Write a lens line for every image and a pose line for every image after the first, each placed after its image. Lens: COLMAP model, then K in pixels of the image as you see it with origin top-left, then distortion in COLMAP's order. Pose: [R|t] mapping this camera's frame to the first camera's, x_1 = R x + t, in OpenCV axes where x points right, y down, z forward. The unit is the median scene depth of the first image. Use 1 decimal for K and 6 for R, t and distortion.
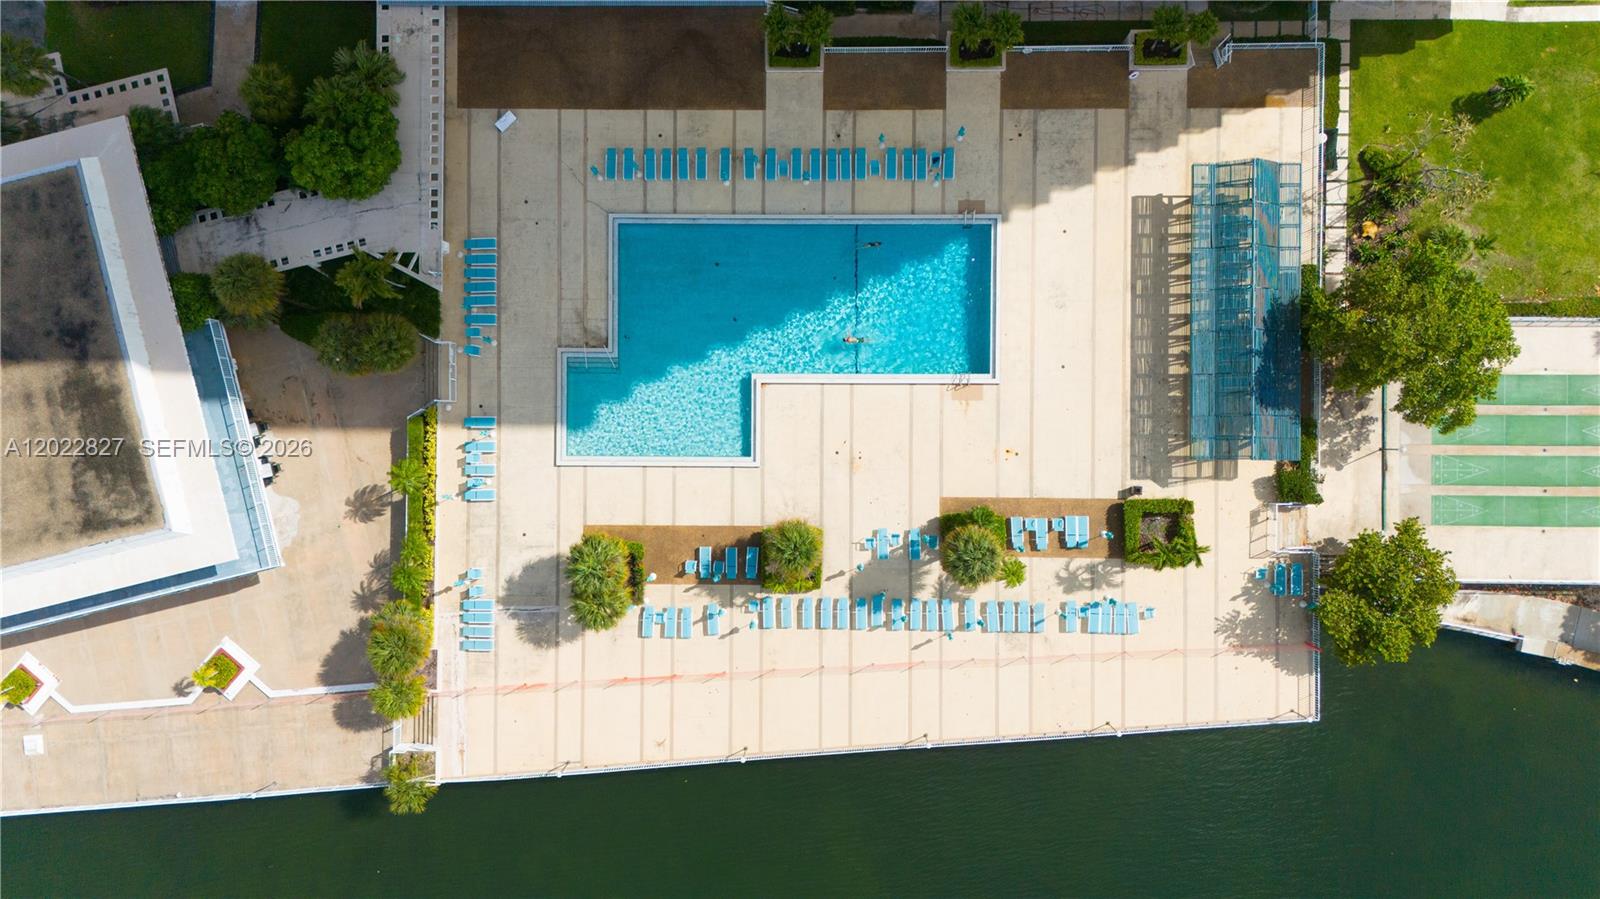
lens RADIAL K [[1164.4, 0, 802.7], [0, 1164.4, 454.5], [0, 0, 1]] dist [0.090473, -0.107567]
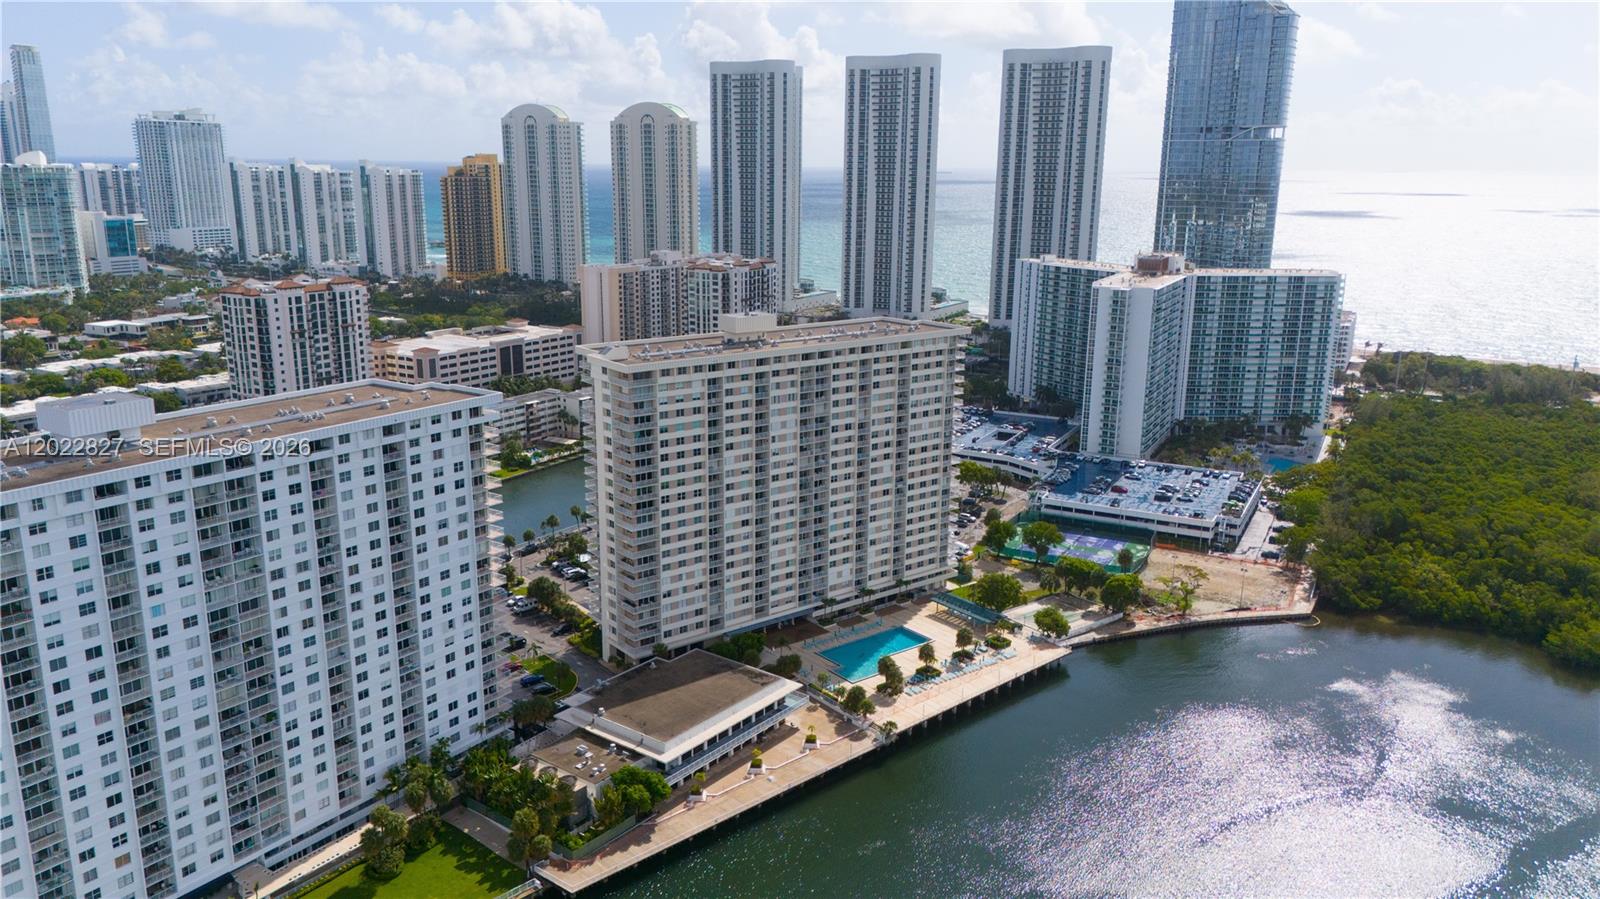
lens RADIAL K [[1164.4, 0, 802.7], [0, 1164.4, 454.5], [0, 0, 1]] dist [0.090473, -0.107567]
pose [[0.780233, -0.119991, 0.613872, -2.159213], [0.624791, 0.195877, -0.755823, 2.163317], [-0.029552, 0.973260, 0.227799, -0.291998]]
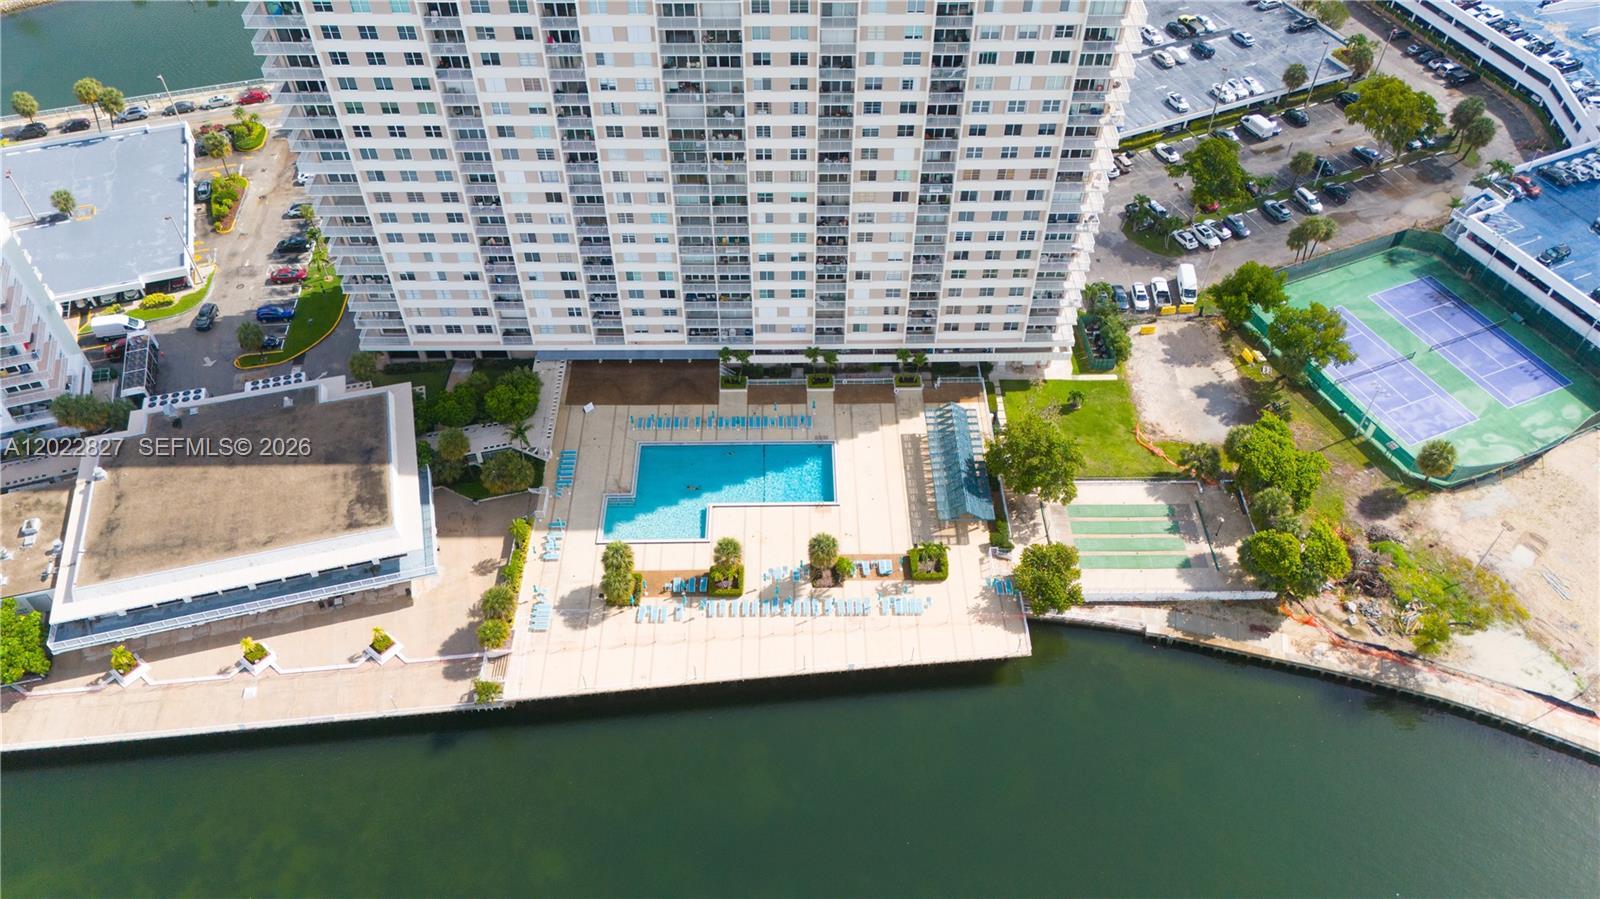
lens RADIAL K [[1164.4, 0, 802.7], [0, 1164.4, 454.5], [0, 0, 1]] dist [0.090473, -0.107567]
pose [[0.999302, 0.004577, 0.037085, 0.039394], [0.021832, 0.733934, -0.678870, 1.141289], [-0.030325, 0.679205, 0.733322, -0.422547]]
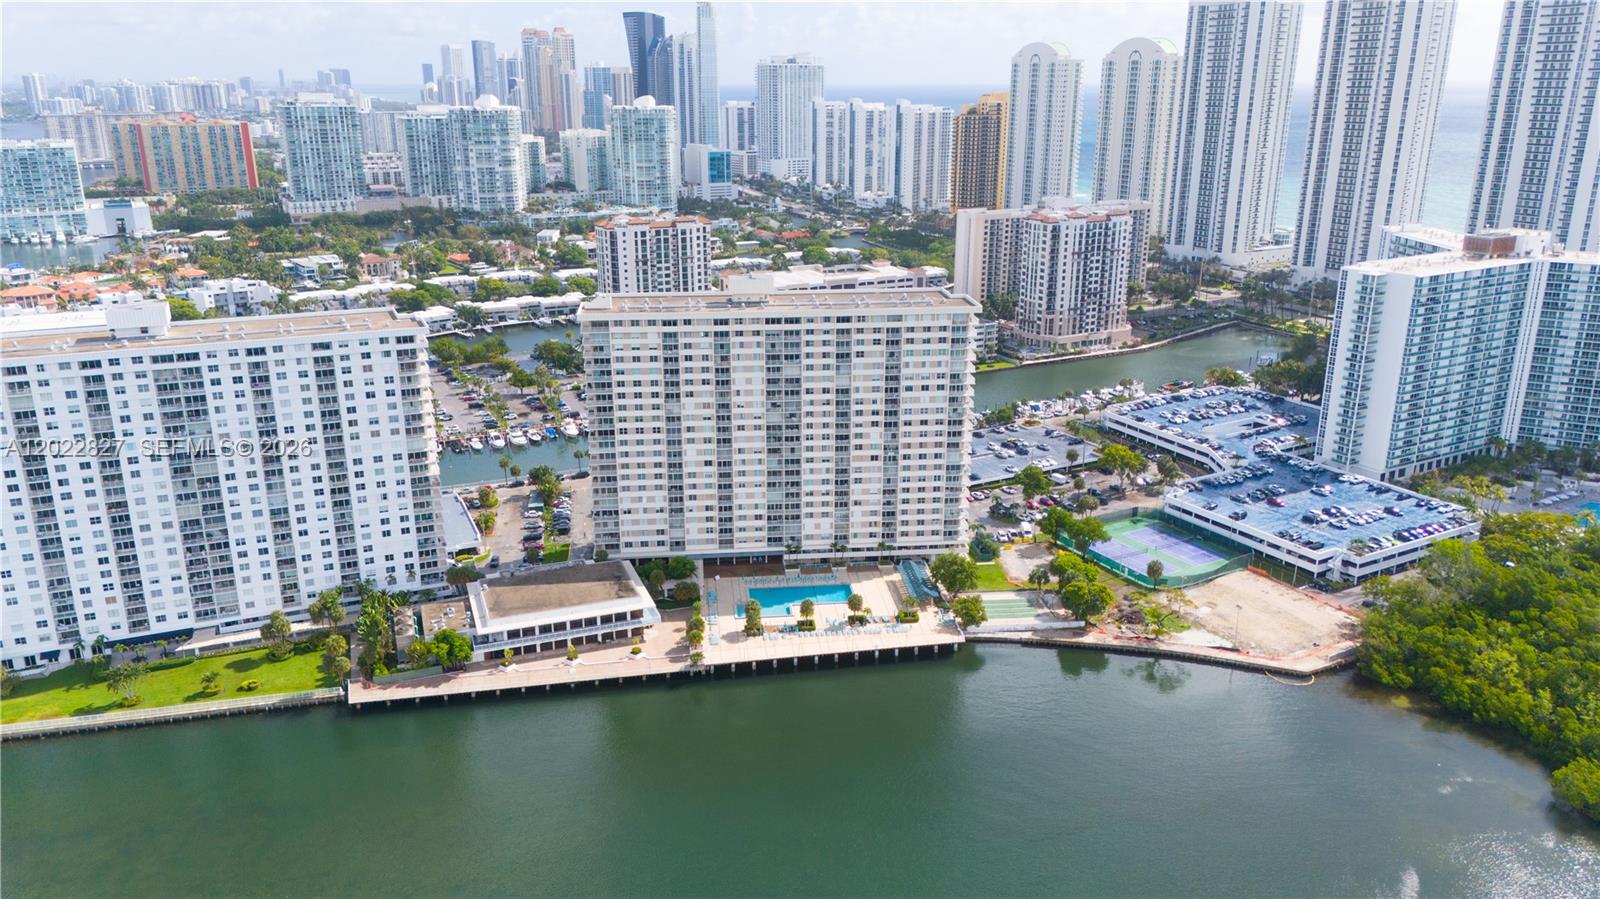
lens RADIAL K [[1164.4, 0, 802.7], [0, 1164.4, 454.5], [0, 0, 1]] dist [0.090473, -0.107567]
pose [[0.993227, -0.010541, 0.115707, -0.411457], [0.113450, 0.302847, -0.946263, 3.160188], [-0.025067, 0.952981, 0.301992, -0.506660]]
